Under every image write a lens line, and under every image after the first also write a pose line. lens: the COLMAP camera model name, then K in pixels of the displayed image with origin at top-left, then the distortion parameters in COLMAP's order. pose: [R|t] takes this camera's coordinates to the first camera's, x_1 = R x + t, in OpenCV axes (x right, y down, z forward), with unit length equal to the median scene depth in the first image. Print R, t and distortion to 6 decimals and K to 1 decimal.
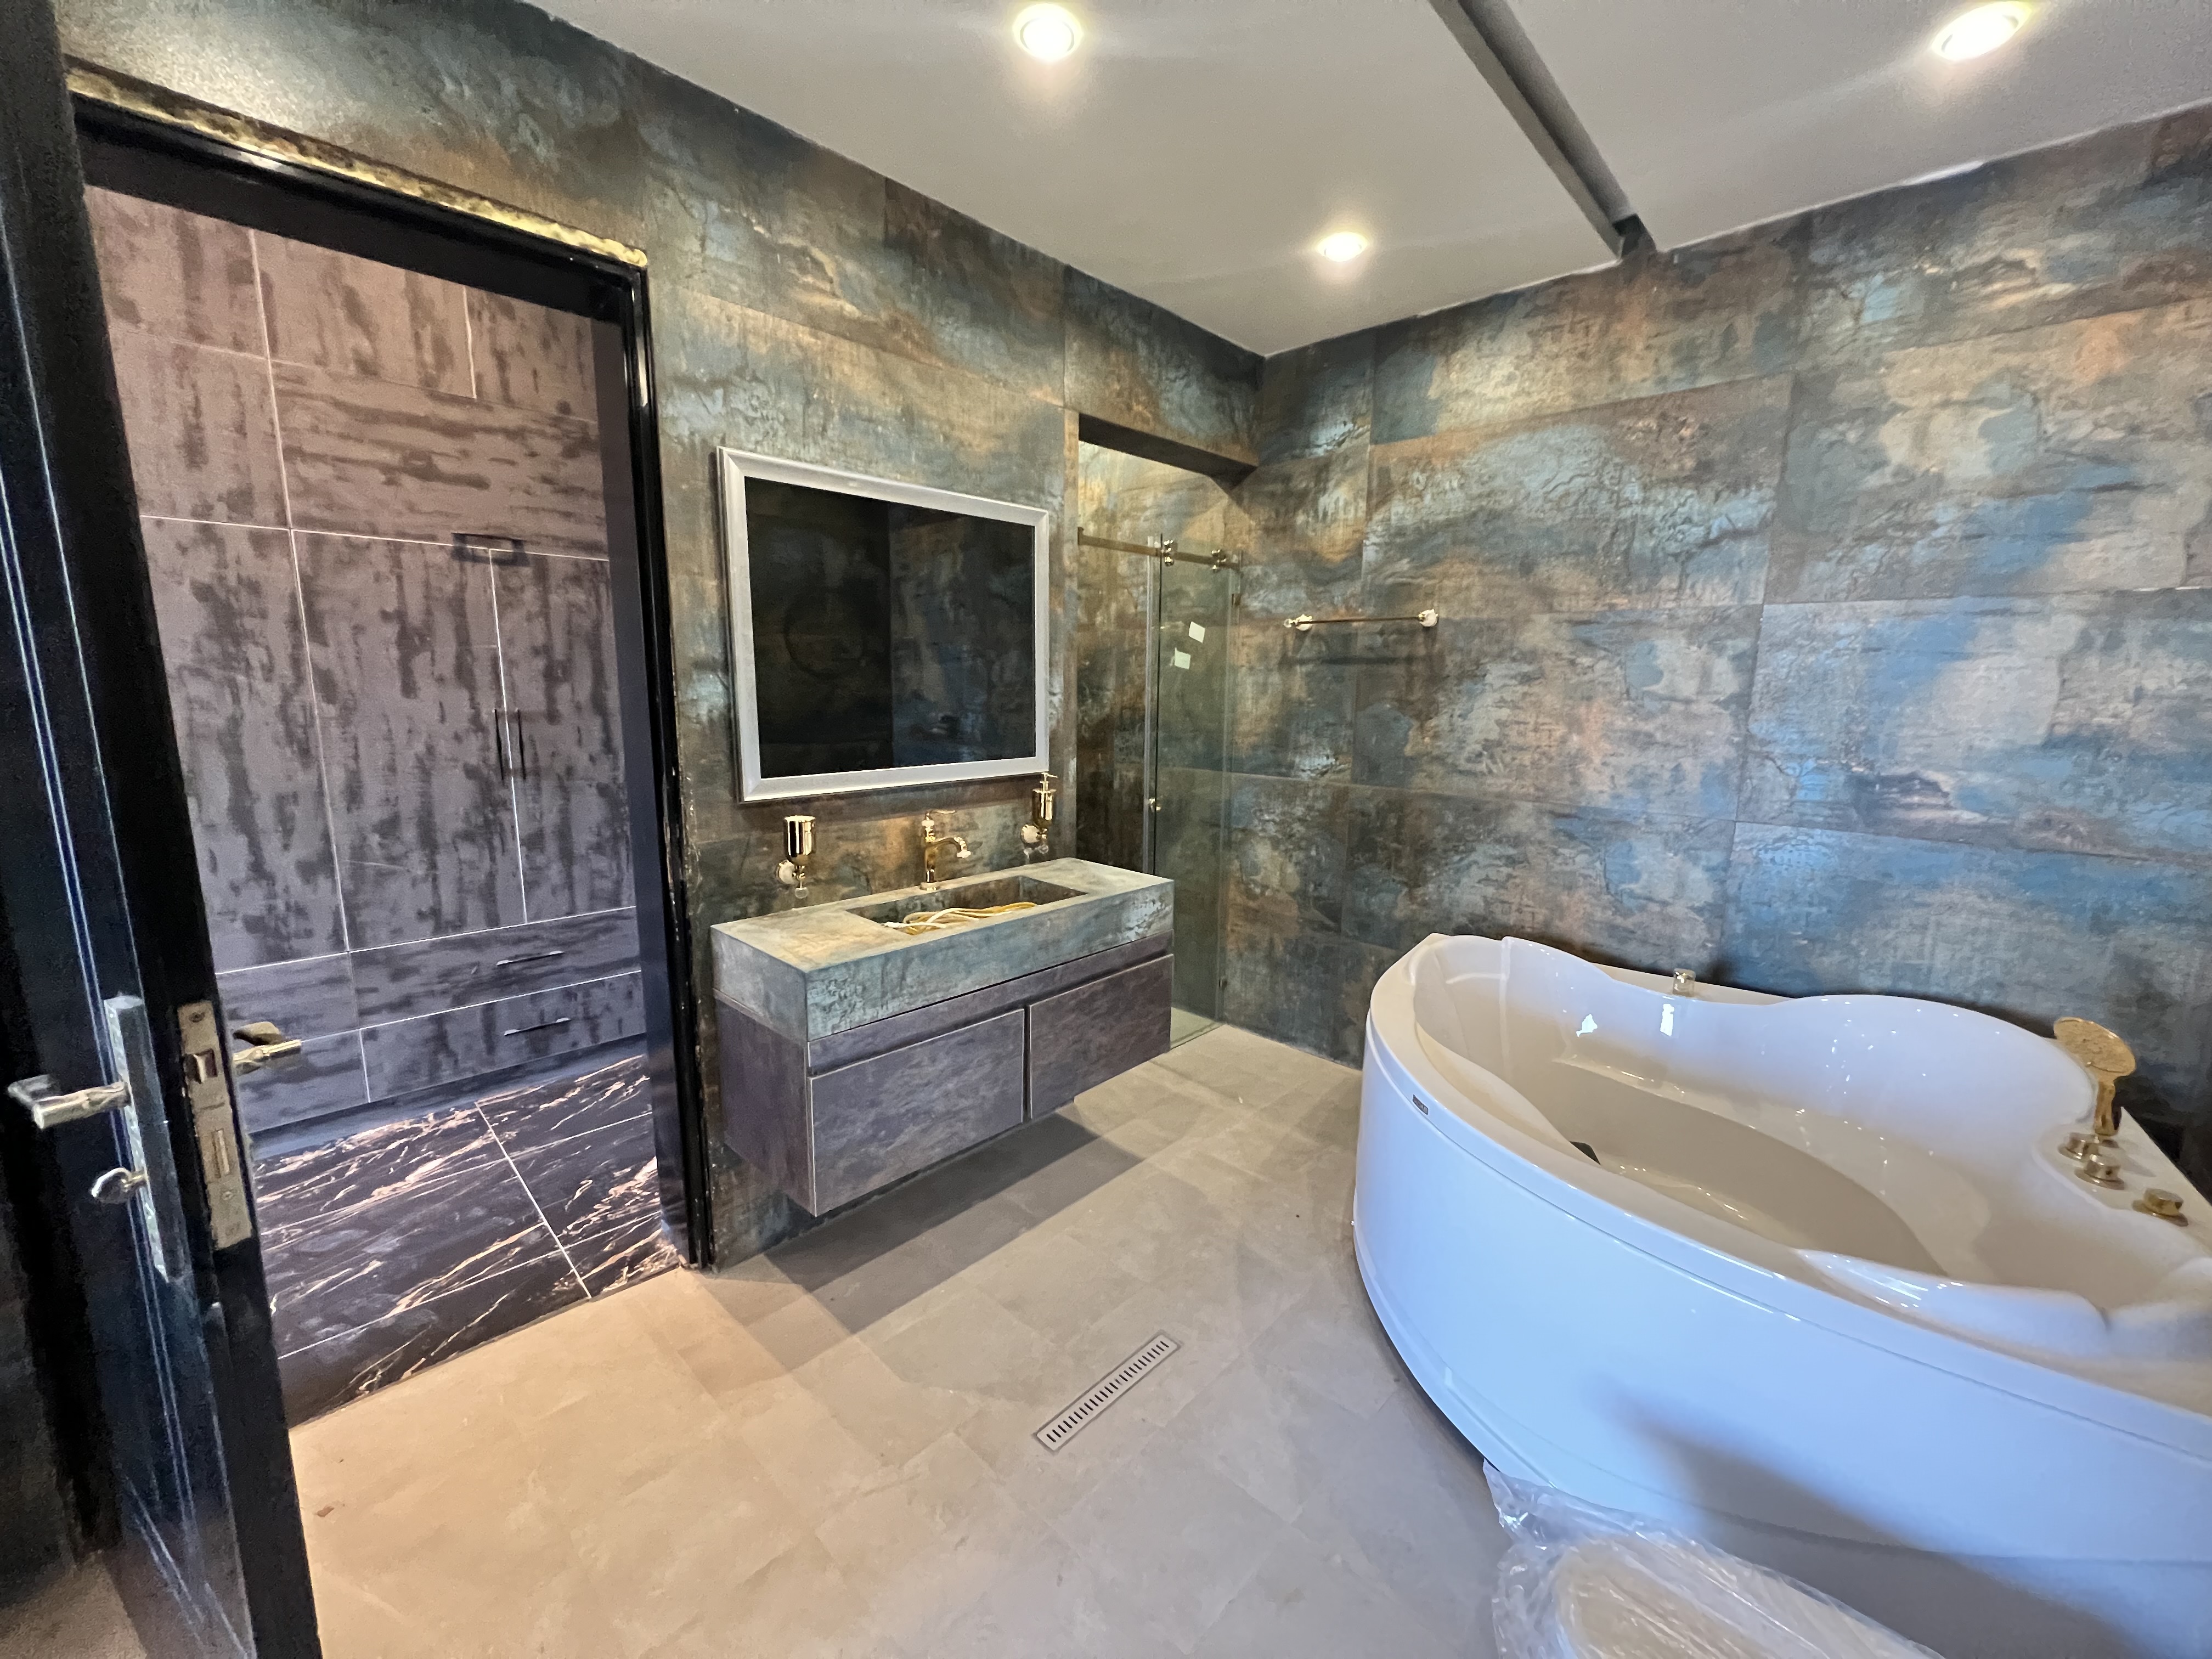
lens RADIAL K [[880.9, 0, 1108.1], [0, 880.9, 828.6], [0, 0, 1]] dist [-0.000397, 0.000102]
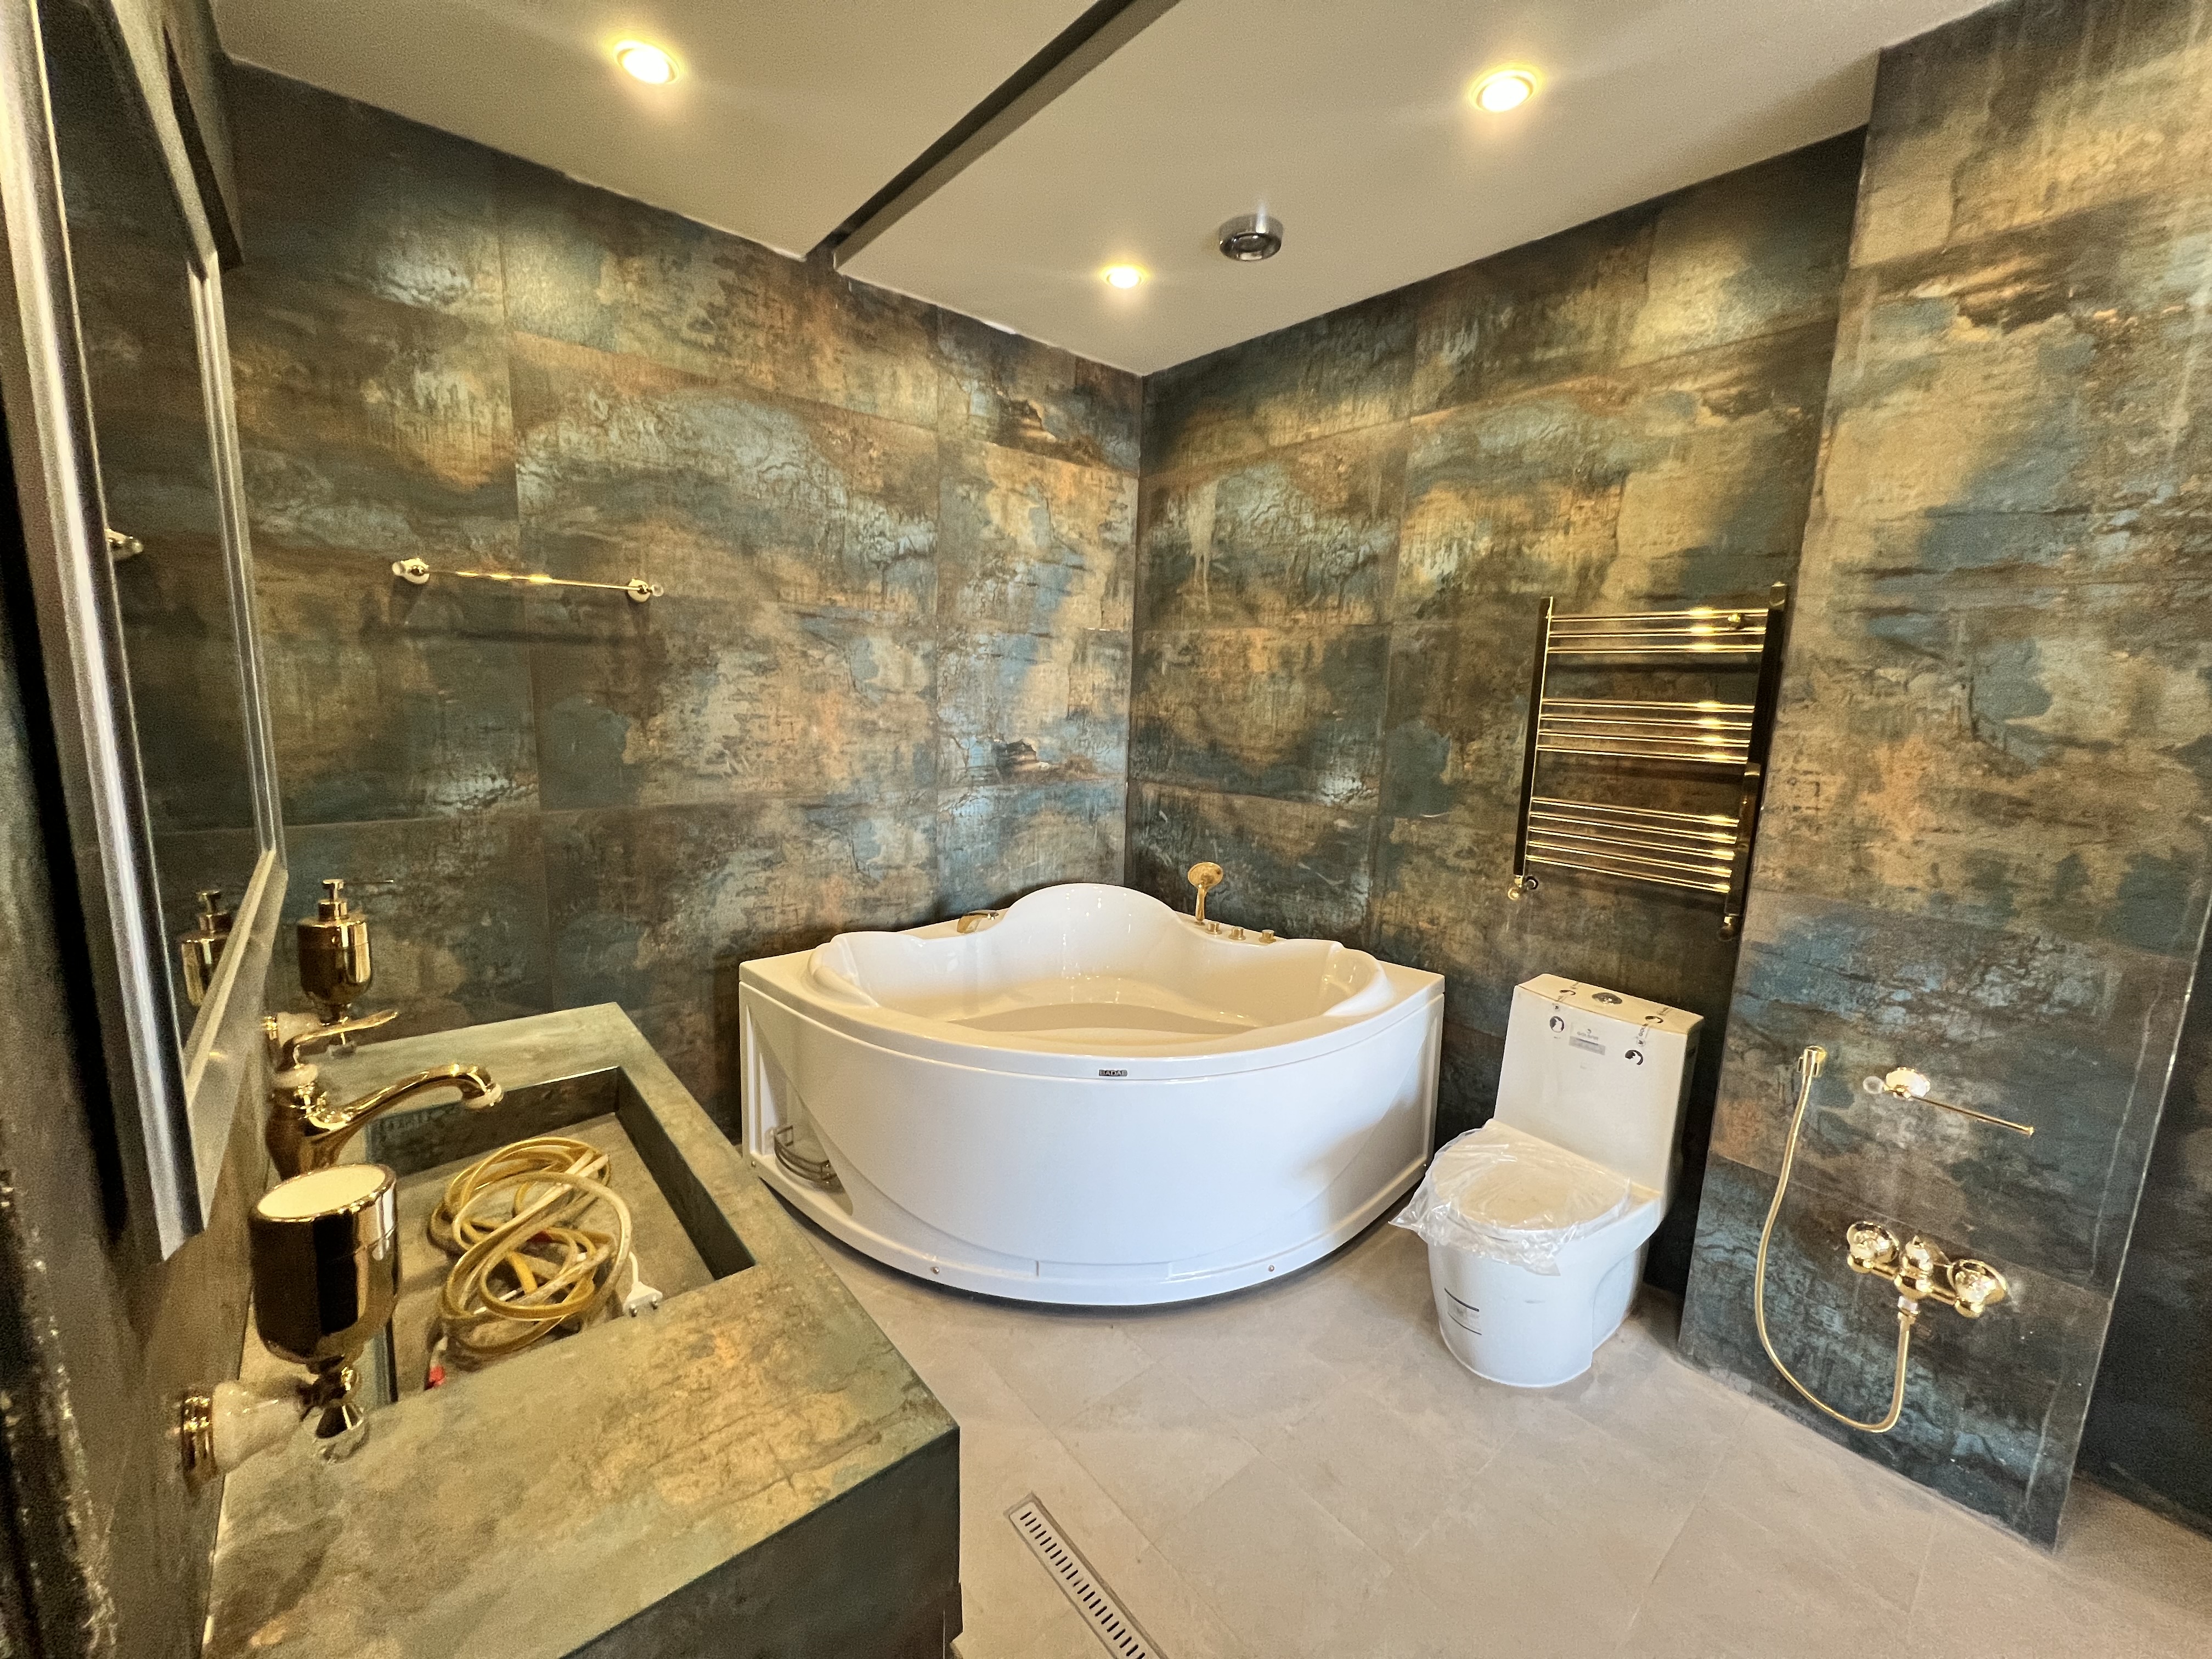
lens RADIAL K [[880.9, 0, 1108.1], [0, 880.9, 828.6], [0, 0, 1]] dist [-0.000397, 0.000102]
pose [[0.114276, -0.169236, 0.978928, -0.435800], [0.133336, 0.979081, 0.153697, -0.100460], [-0.984460, 0.112963, 0.134451, 0.537061]]
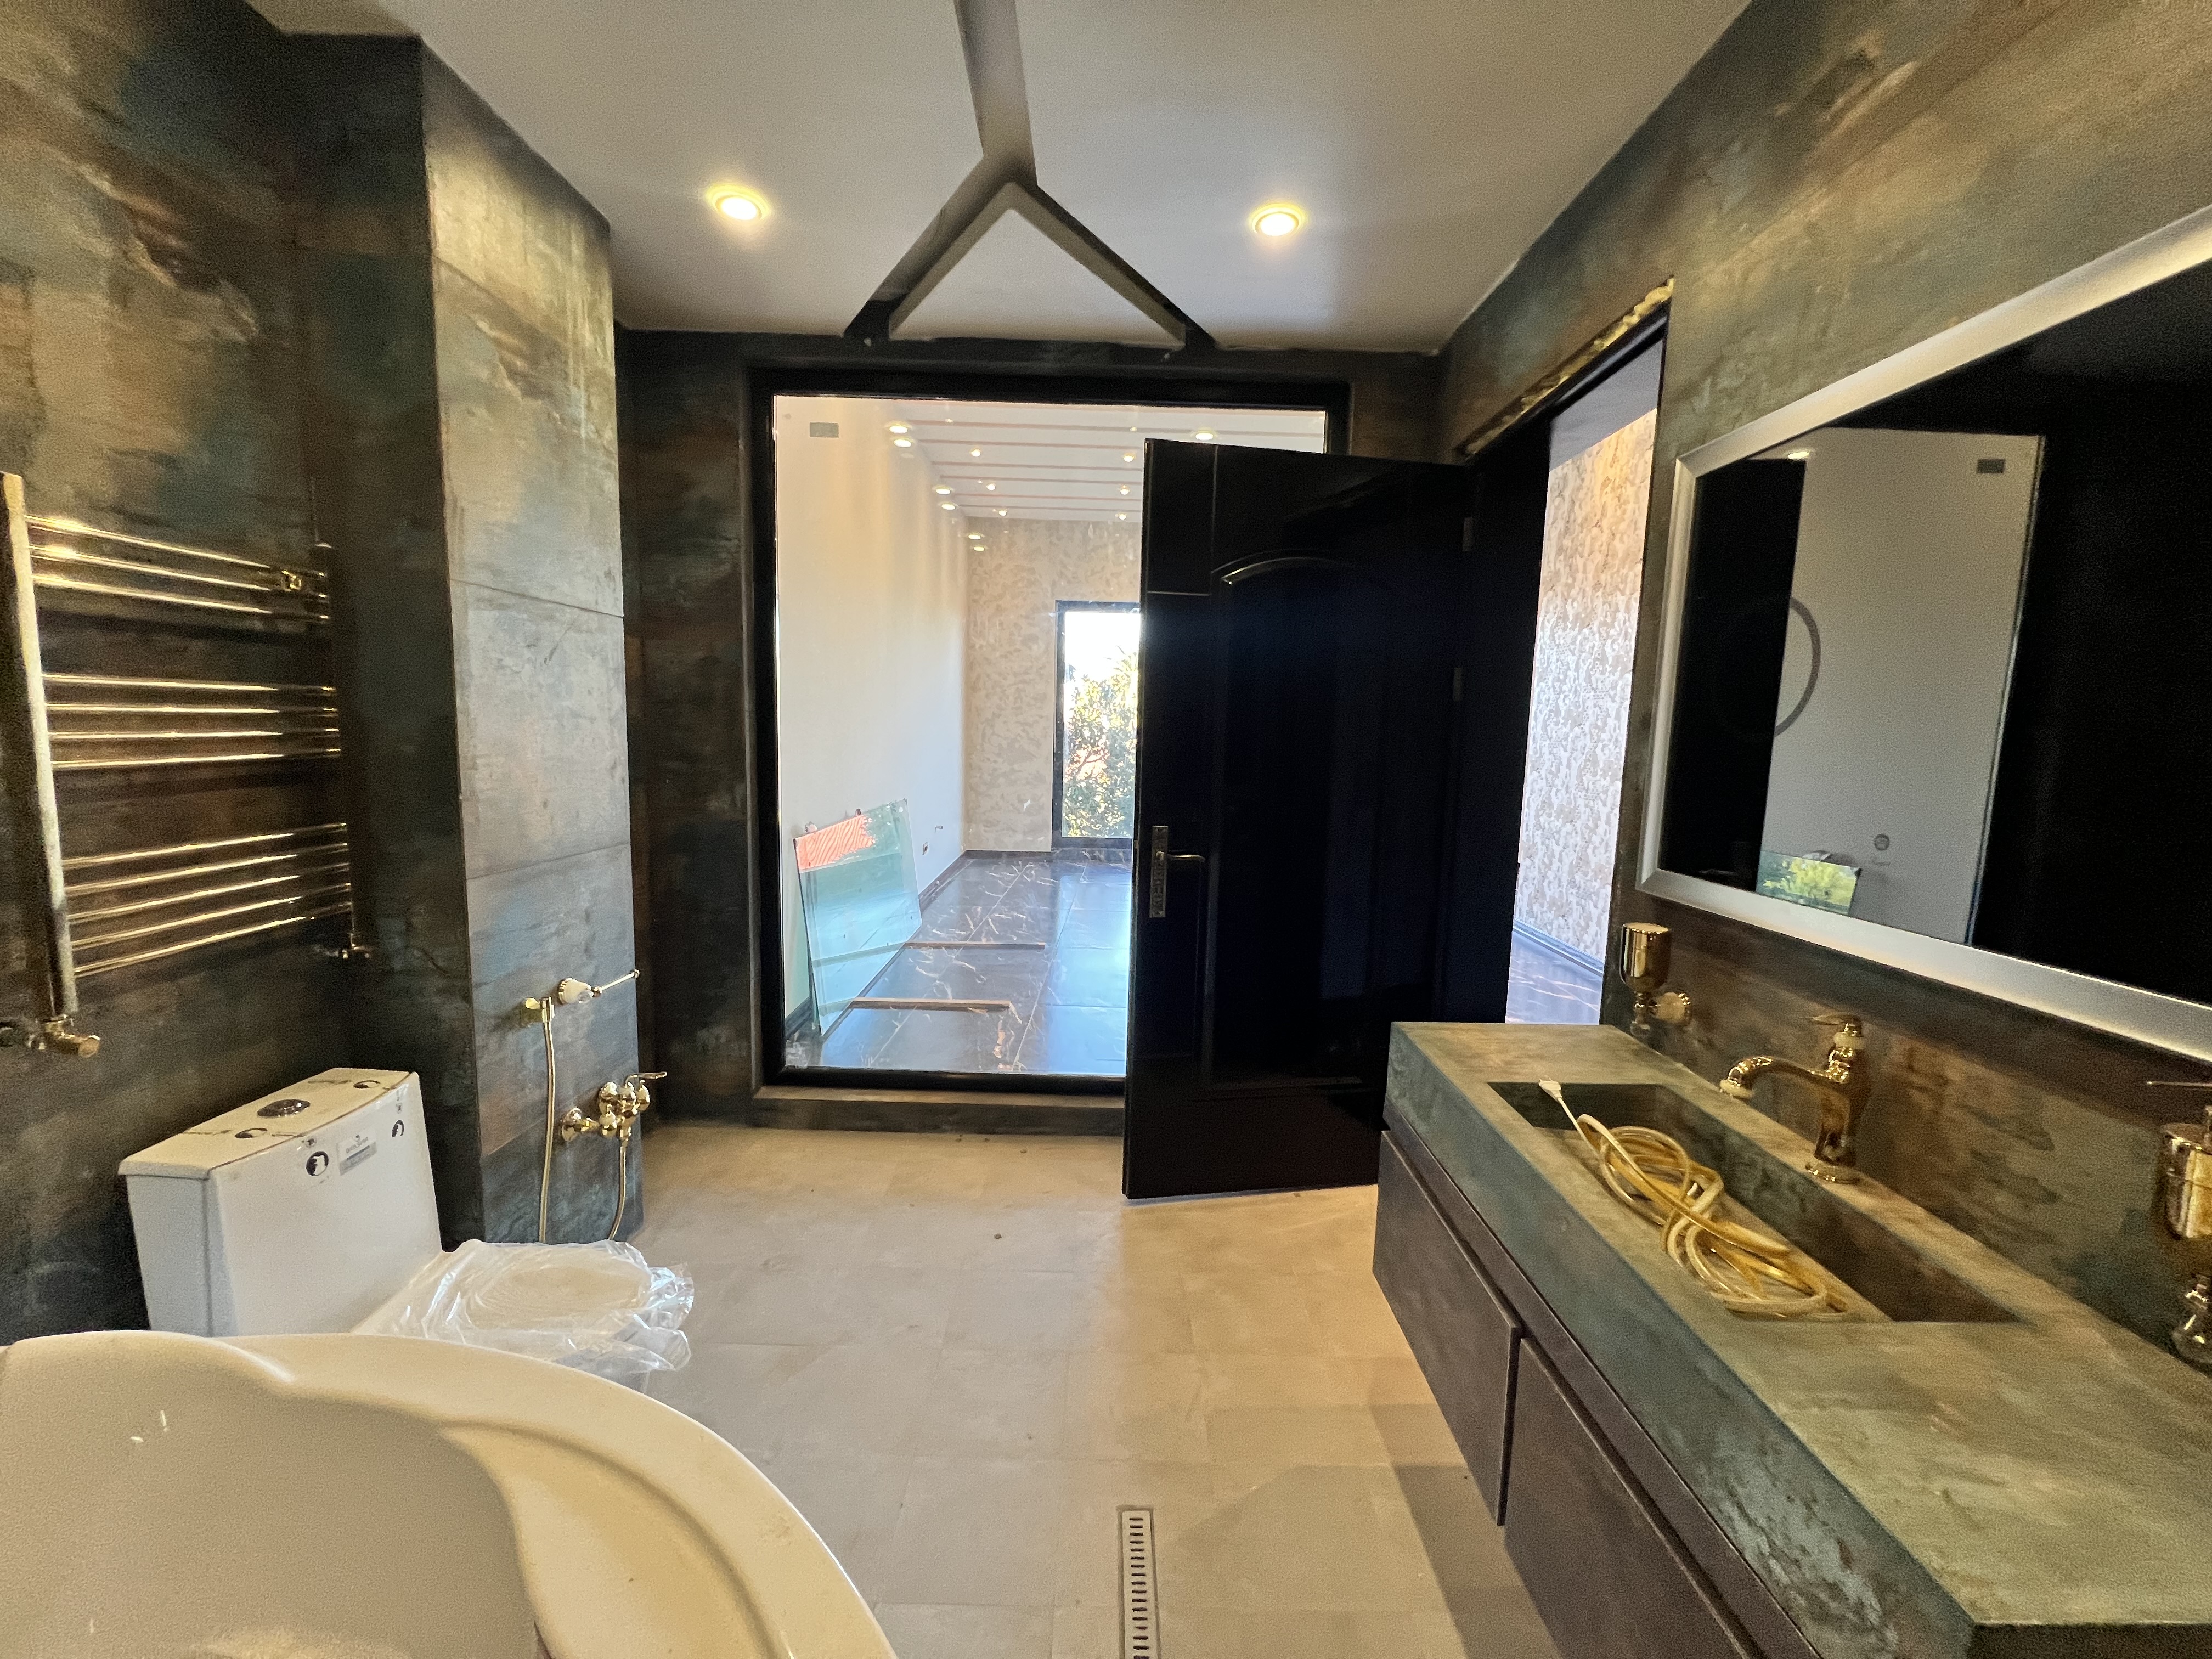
lens RADIAL K [[880.9, 0, 1108.1], [0, 880.9, 828.6], [0, 0, 1]] dist [-0.000397, 0.000102]
pose [[-0.730032, 0.043789, -0.682008, 0.355676], [-0.152403, 0.962383, 0.224926, -0.141577], [0.666203, 0.268143, -0.695897, 0.900944]]
